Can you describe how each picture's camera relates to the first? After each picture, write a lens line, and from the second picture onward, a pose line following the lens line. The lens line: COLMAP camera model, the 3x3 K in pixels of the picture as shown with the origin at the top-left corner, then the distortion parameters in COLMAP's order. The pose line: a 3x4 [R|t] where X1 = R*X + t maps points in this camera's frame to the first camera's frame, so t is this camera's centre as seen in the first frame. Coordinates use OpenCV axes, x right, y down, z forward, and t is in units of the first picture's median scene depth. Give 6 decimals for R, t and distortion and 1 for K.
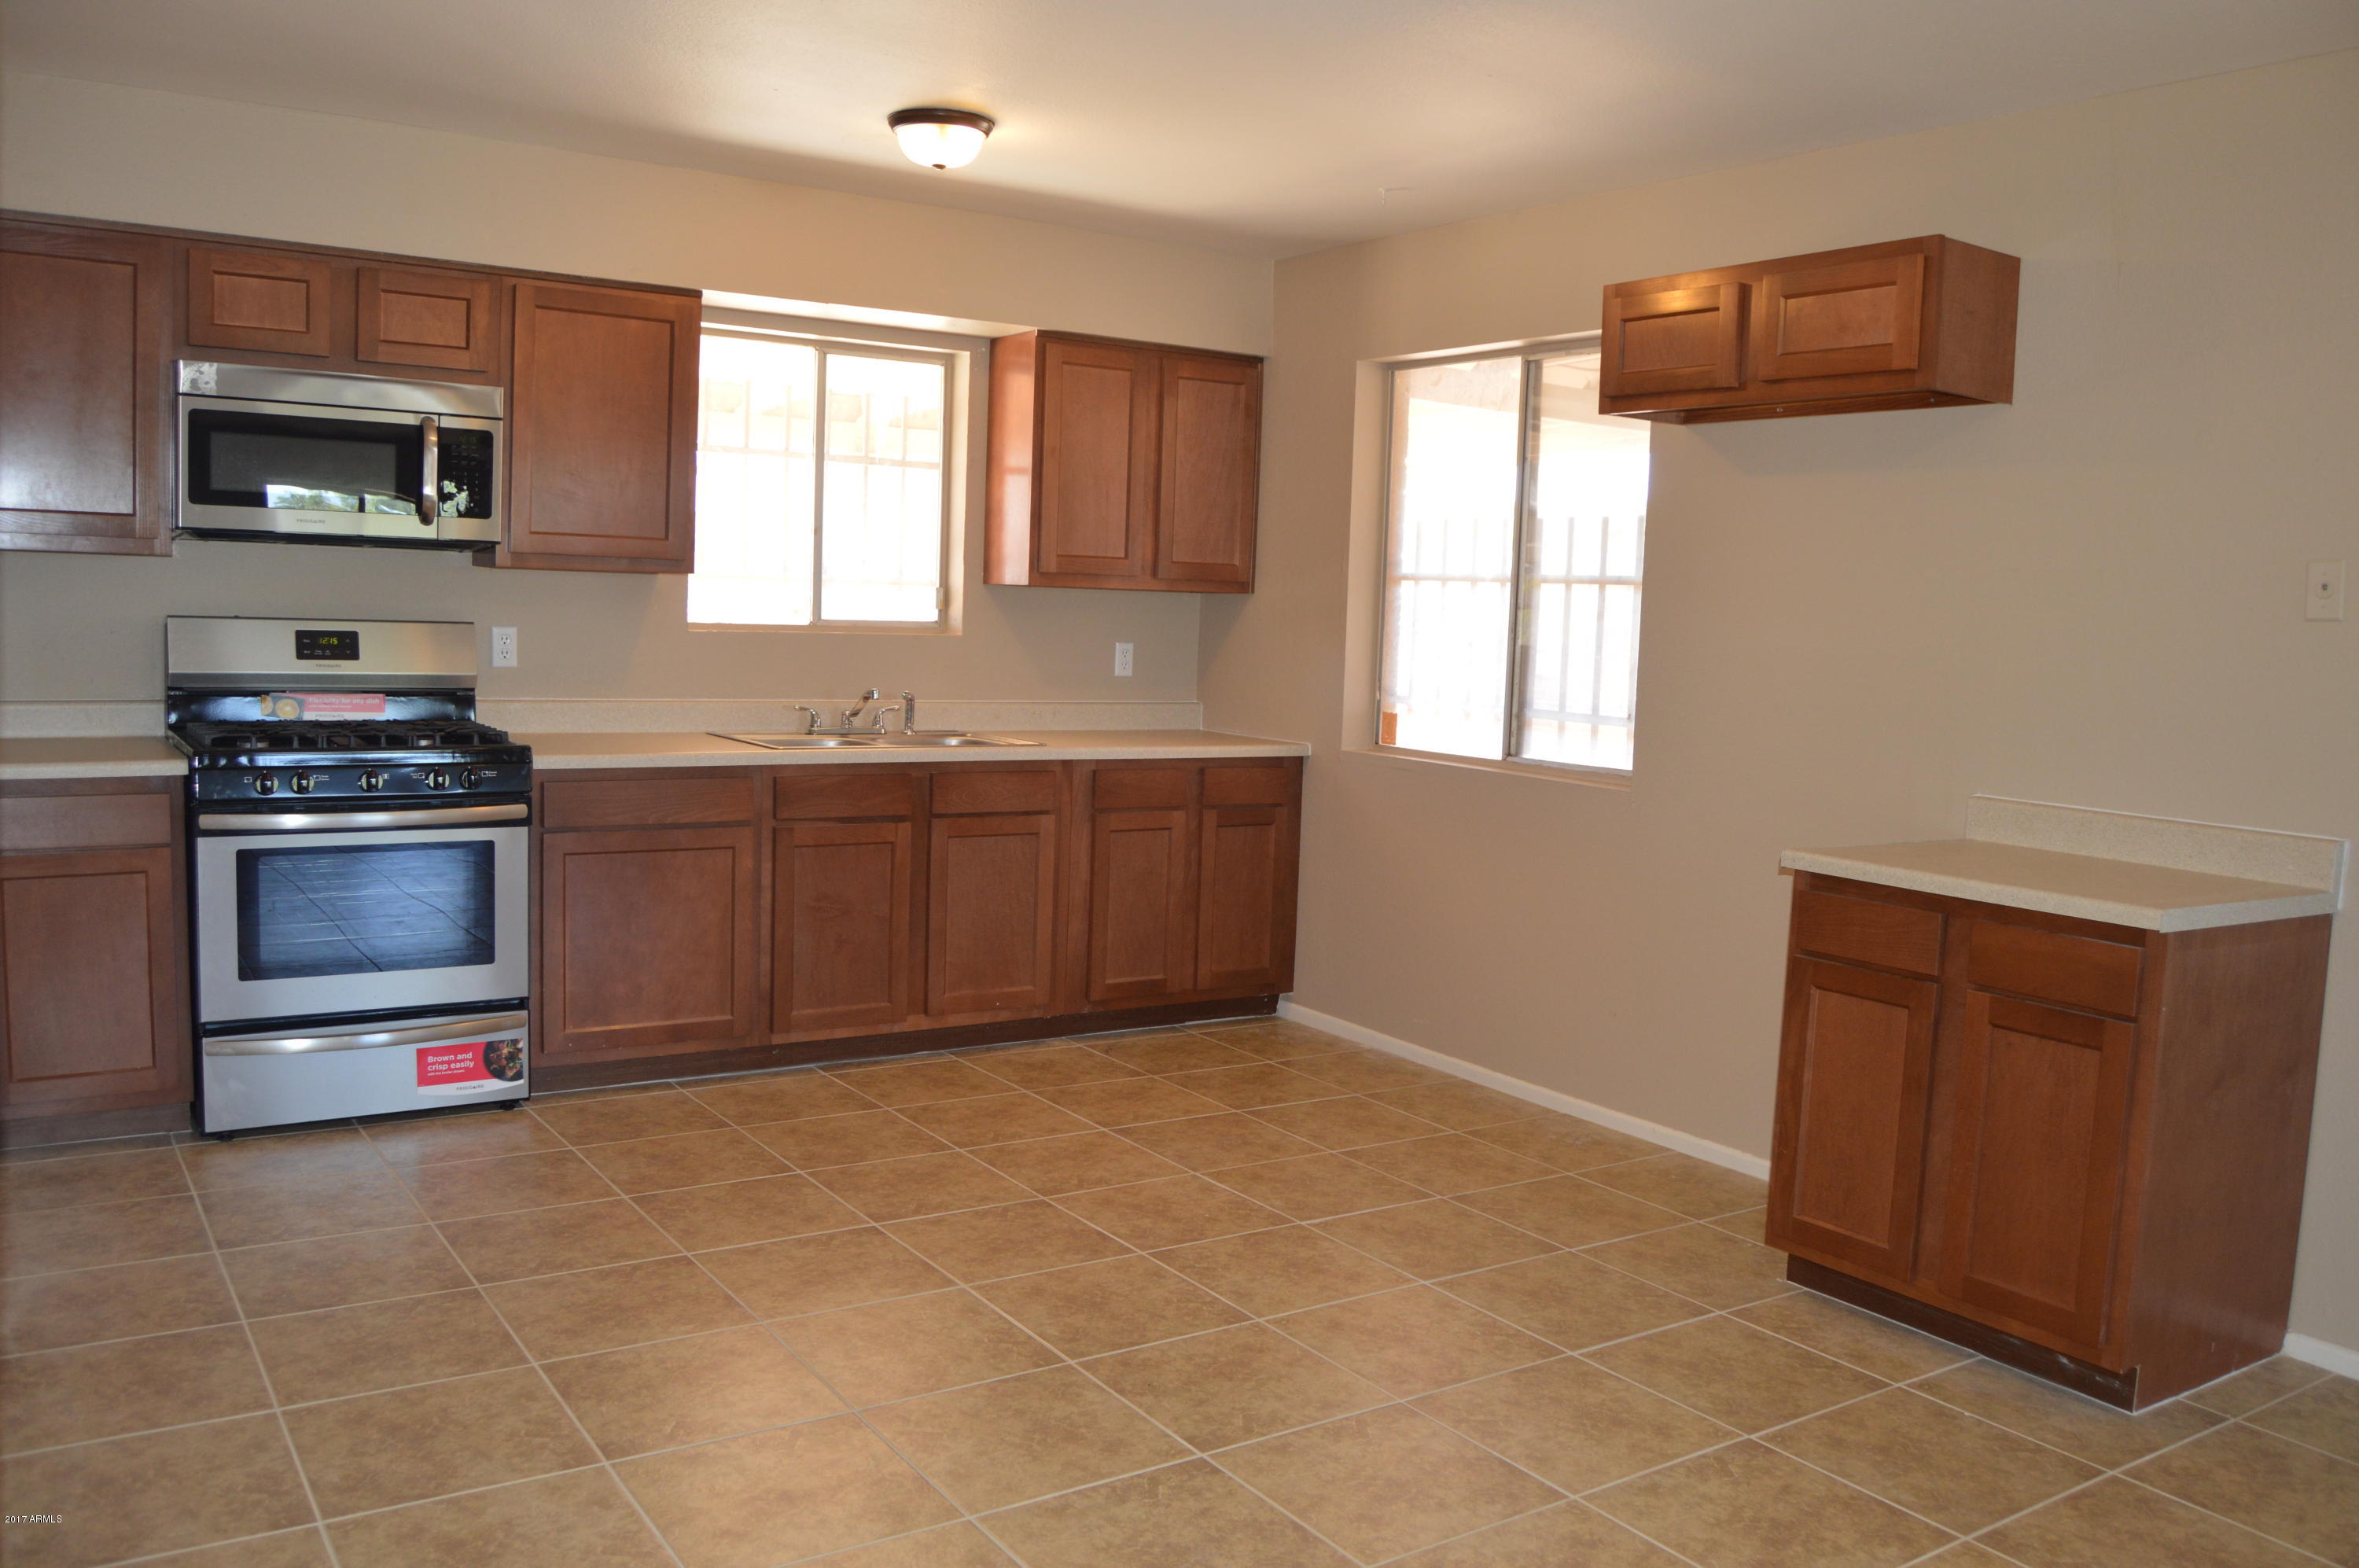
lens RADIAL K [[1865.5, 0, 1194.3], [0, 1865.5, 779.6], [0, 0, 1]] dist [-0.089005, 0.026102]
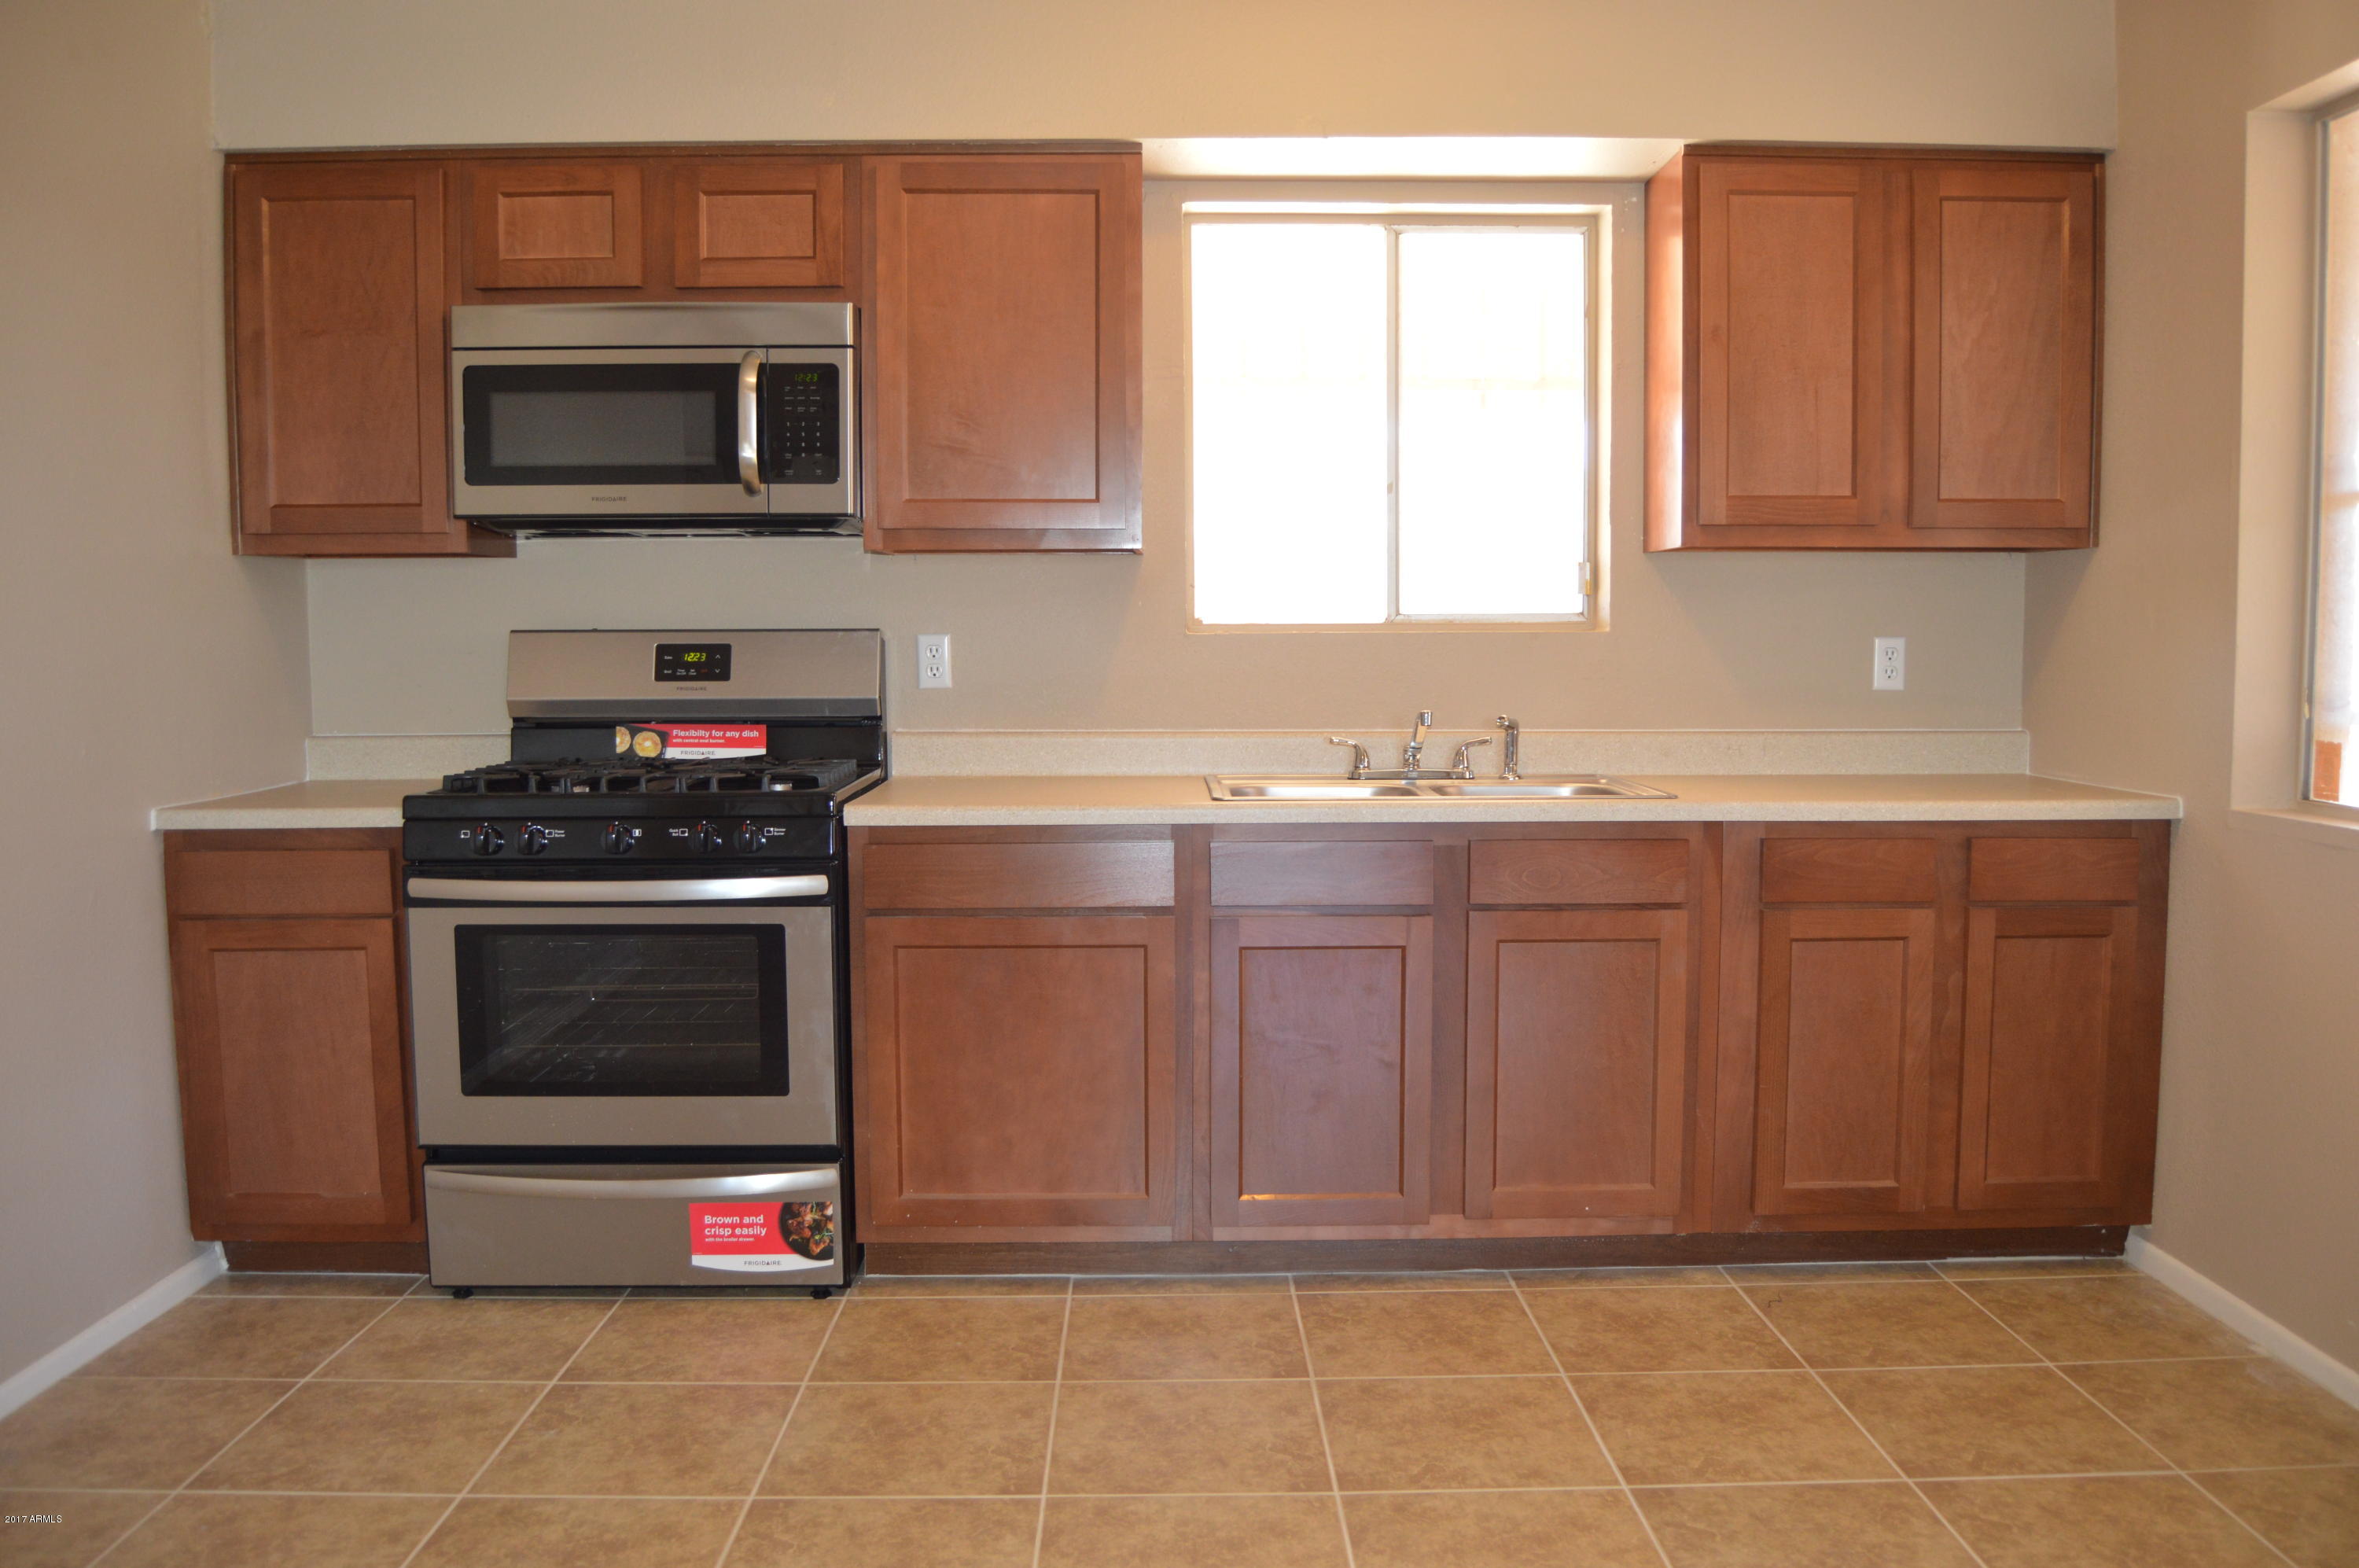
lens RADIAL K [[1865.5, 0, 1198.9], [0, 1865.5, 784.1], [0, 0, 1]] dist [-0.089005, 0.026102]
pose [[0.840447, 0.003746, -0.541880, 0.128807], [-0.016350, 0.999696, -0.018448, -0.009638], [0.541646, 0.024364, 0.840253, 0.421868]]
